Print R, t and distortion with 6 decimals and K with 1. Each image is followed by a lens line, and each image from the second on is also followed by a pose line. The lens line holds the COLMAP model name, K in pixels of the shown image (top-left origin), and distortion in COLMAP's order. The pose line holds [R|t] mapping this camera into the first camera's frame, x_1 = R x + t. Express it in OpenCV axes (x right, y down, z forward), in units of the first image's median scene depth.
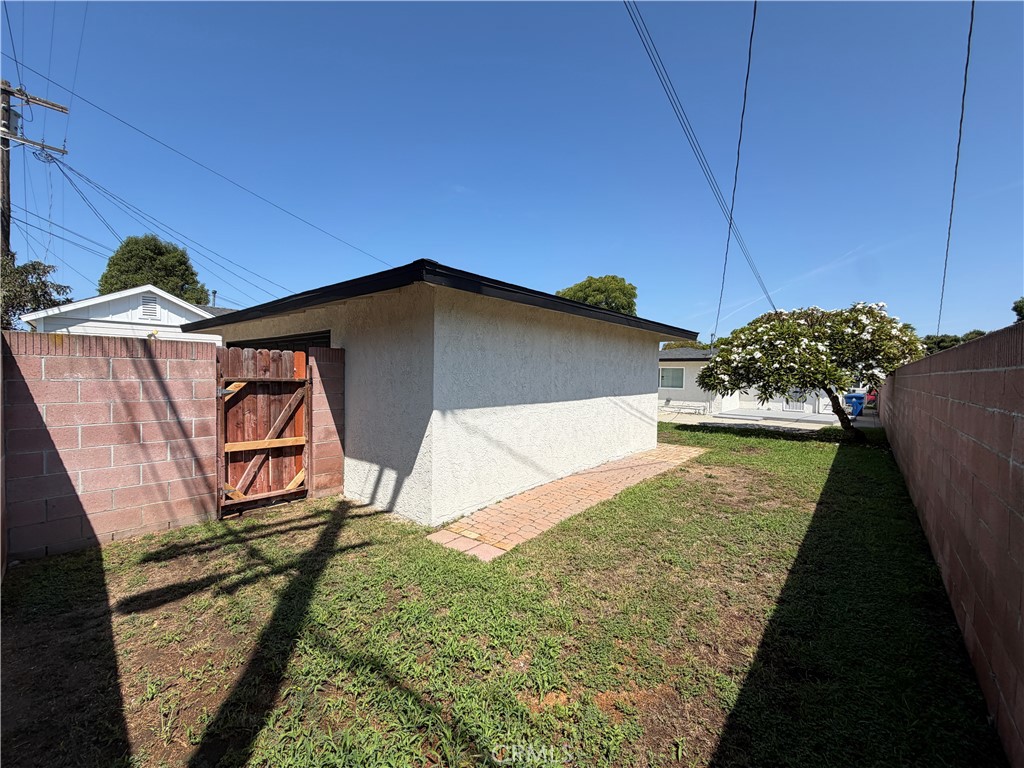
lens RADIAL K [[410.3, 0, 512.0], [0, 410.3, 384.0], [0, 0, 1]] dist [0.000337, 0.000032]
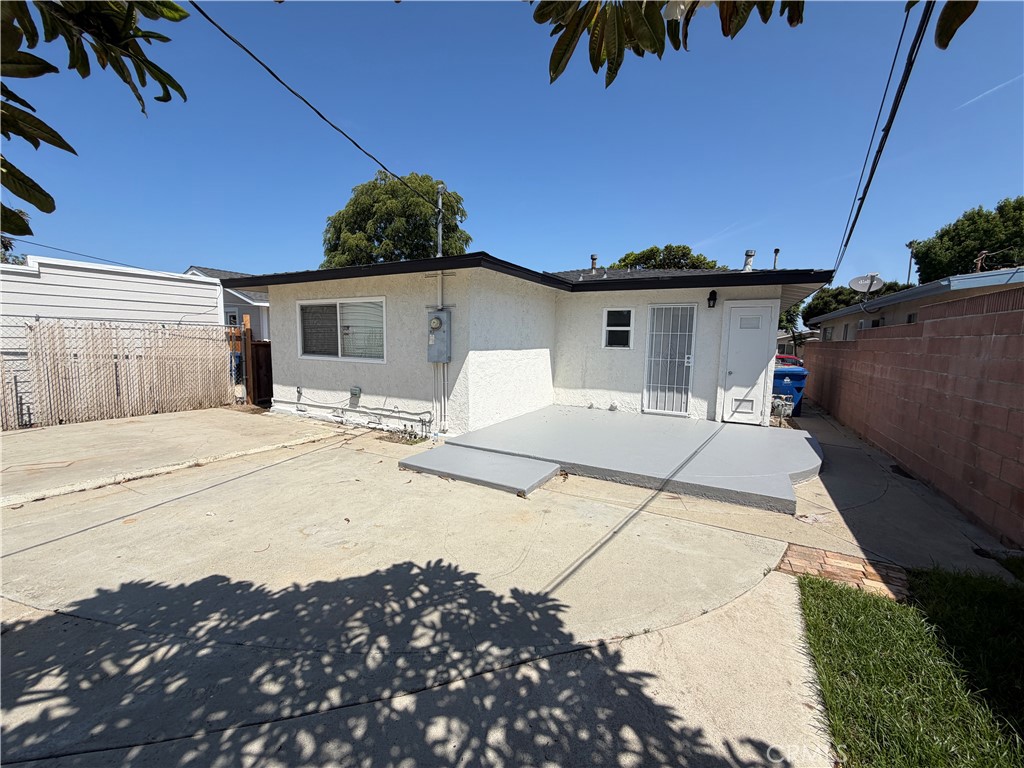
lens RADIAL K [[410.3, 0, 512.0], [0, 410.3, 384.0], [0, 0, 1]] dist [0.000337, 0.000032]
pose [[0.977090, -0.024983, 0.211355, 0.441267], [0.007380, 0.996466, 0.083668, 0.002471], [-0.212699, -0.080192, 0.973822, 0.622428]]
